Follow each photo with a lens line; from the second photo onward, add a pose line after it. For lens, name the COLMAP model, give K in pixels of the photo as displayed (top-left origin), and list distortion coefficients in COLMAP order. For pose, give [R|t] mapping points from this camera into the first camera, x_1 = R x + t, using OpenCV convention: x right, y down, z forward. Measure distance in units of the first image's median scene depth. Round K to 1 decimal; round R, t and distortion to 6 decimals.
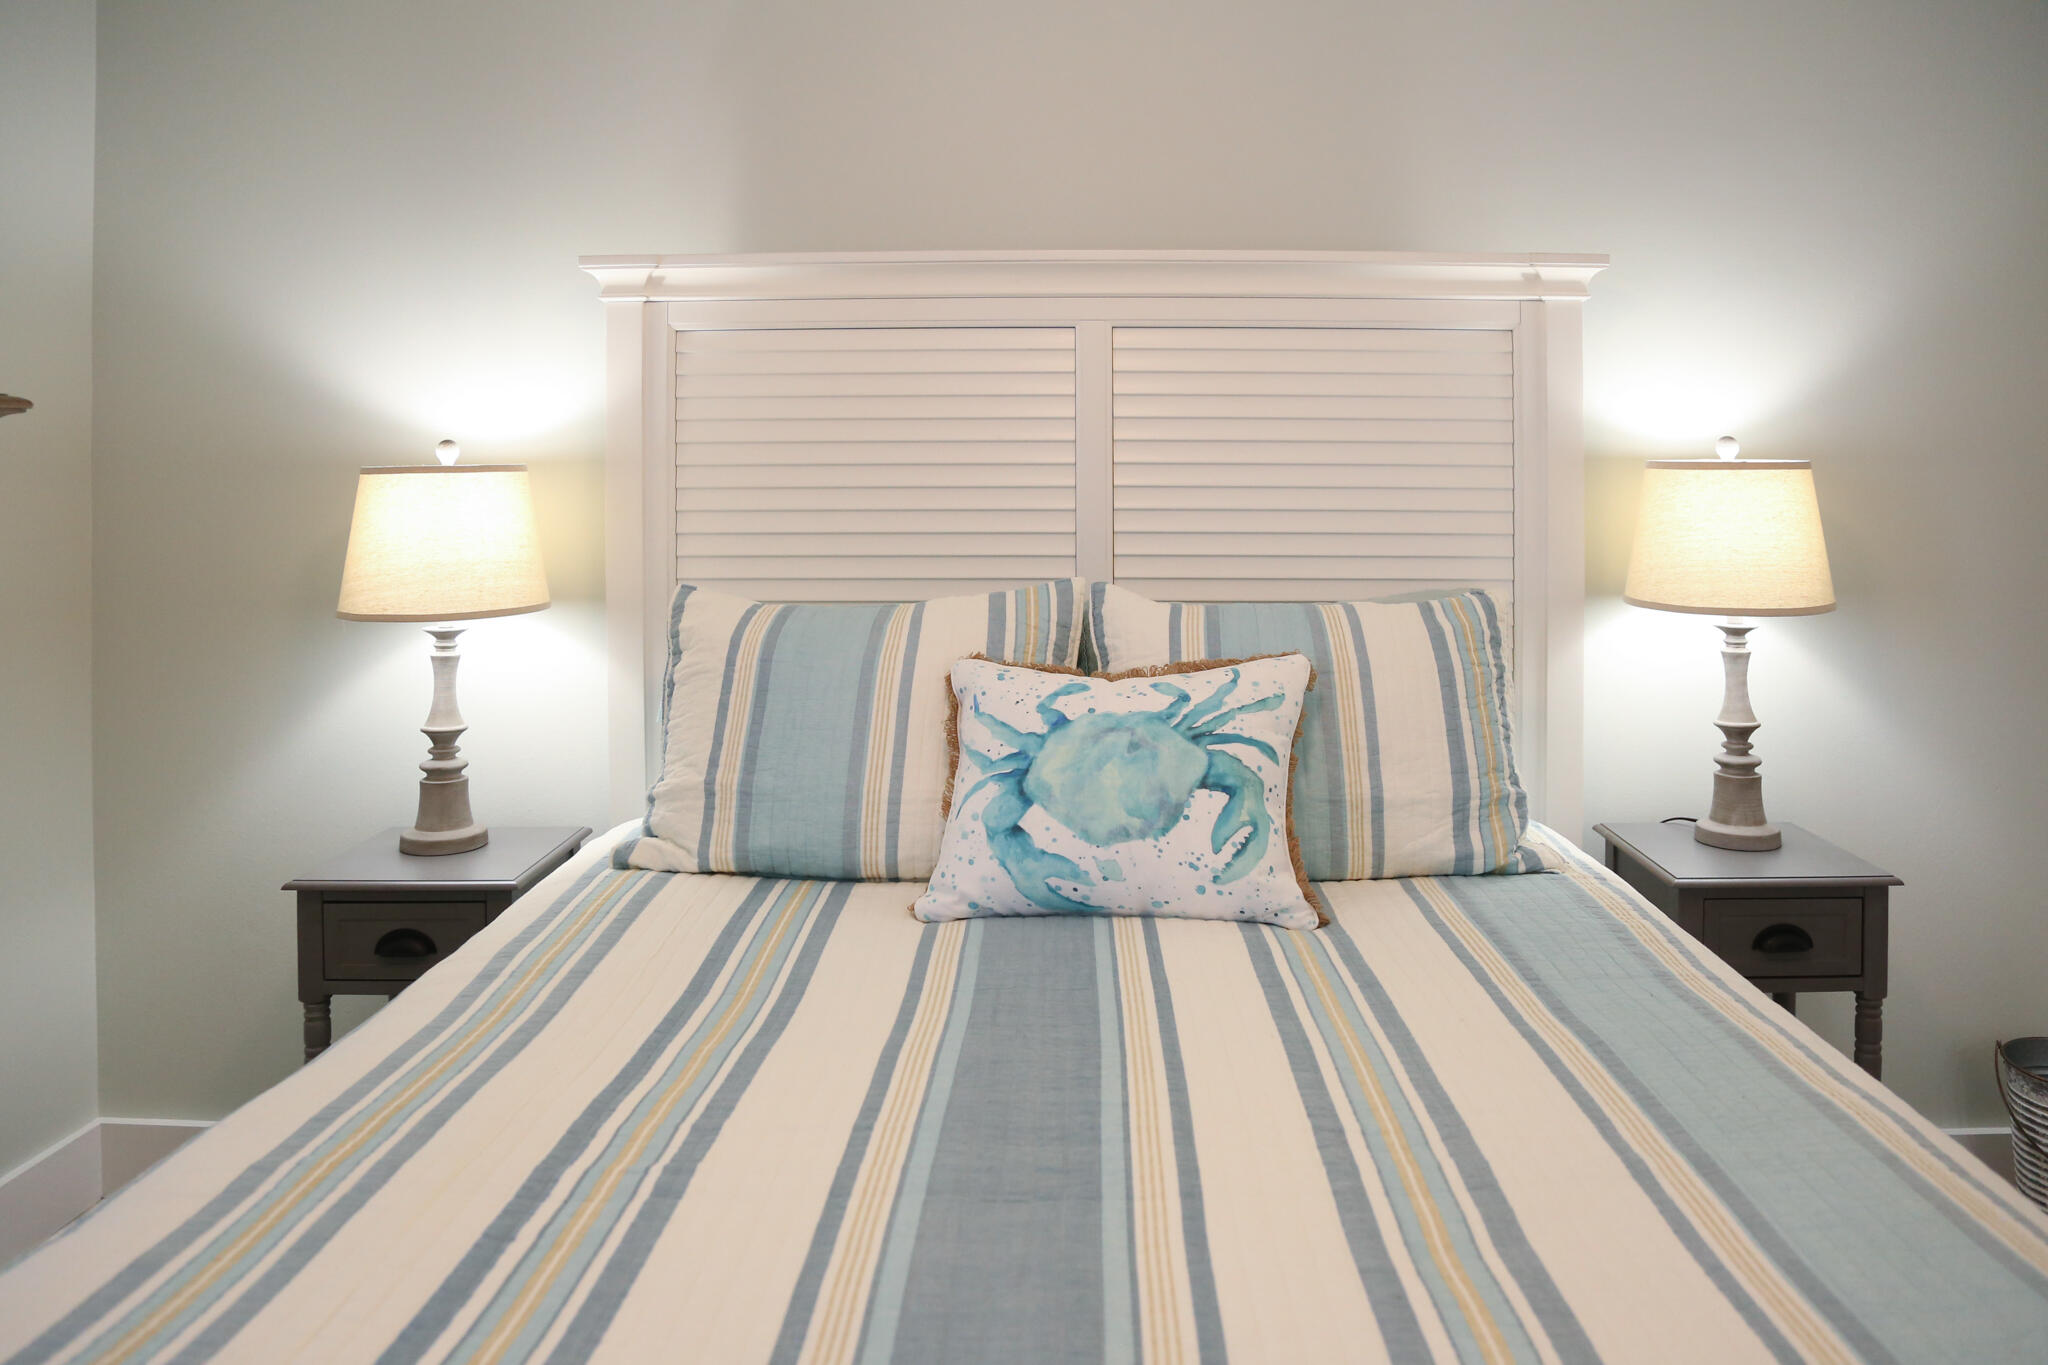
lens RADIAL K [[1379.8, 0, 1086.8], [0, 1379.8, 491.7], [0, 0, 1]] dist [-0.051596, 0.002339]
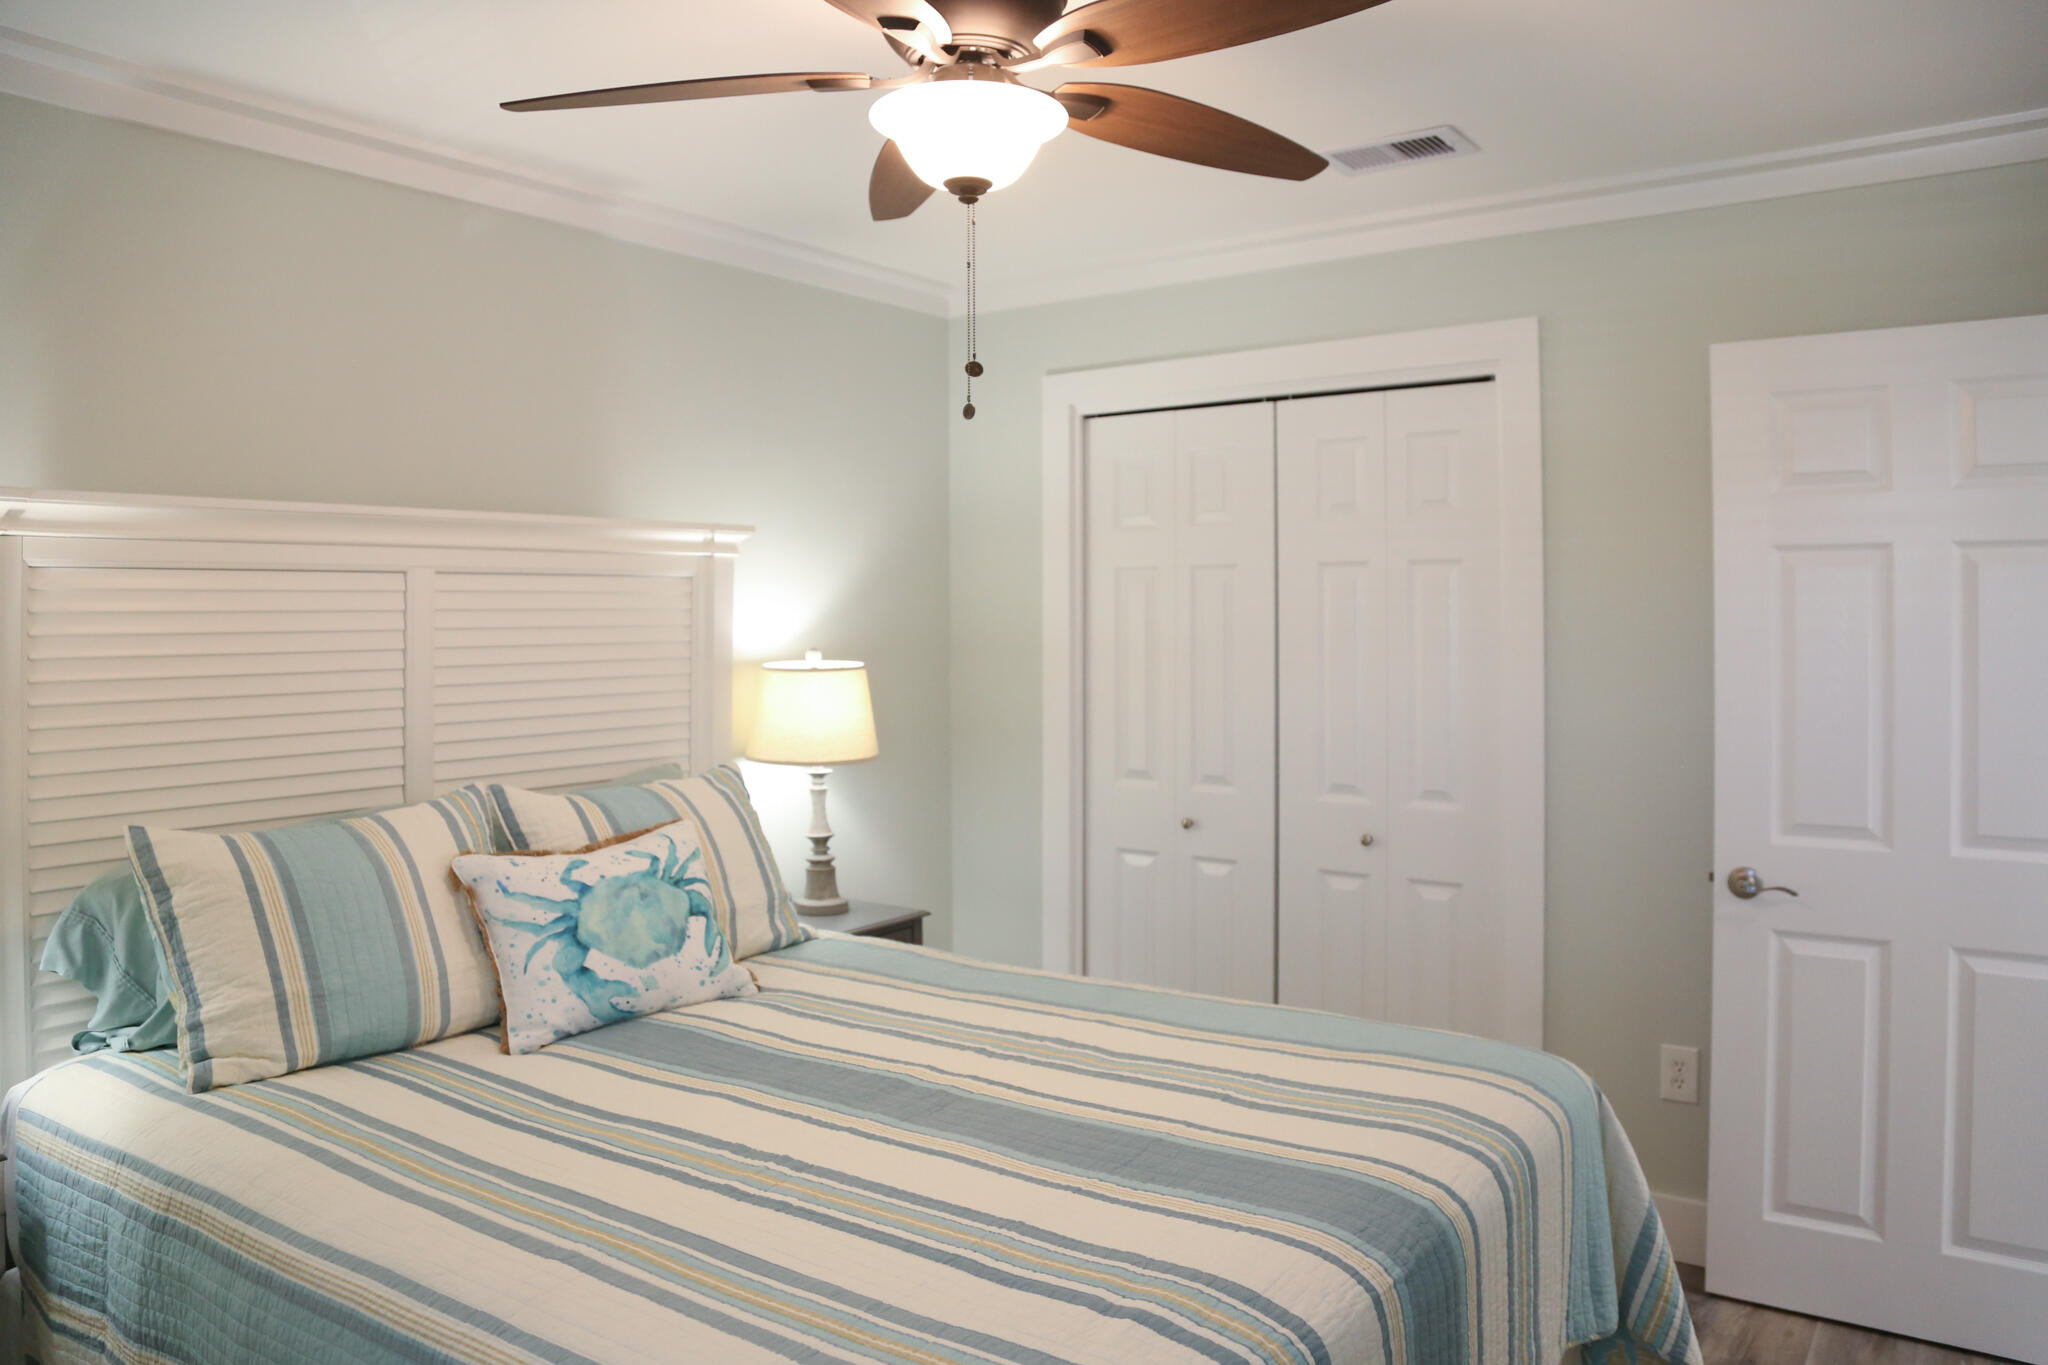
lens RADIAL K [[1404.7, 0, 989.0], [0, 1404.7, 662.4], [0, 0, 1]] dist [-0.112649, 0.049617]
pose [[0.604908, -0.032958, 0.795613, -0.868000], [0.015095, 0.999438, 0.029924, -0.091193], [-0.796153, -0.006091, 0.605065, -0.144122]]
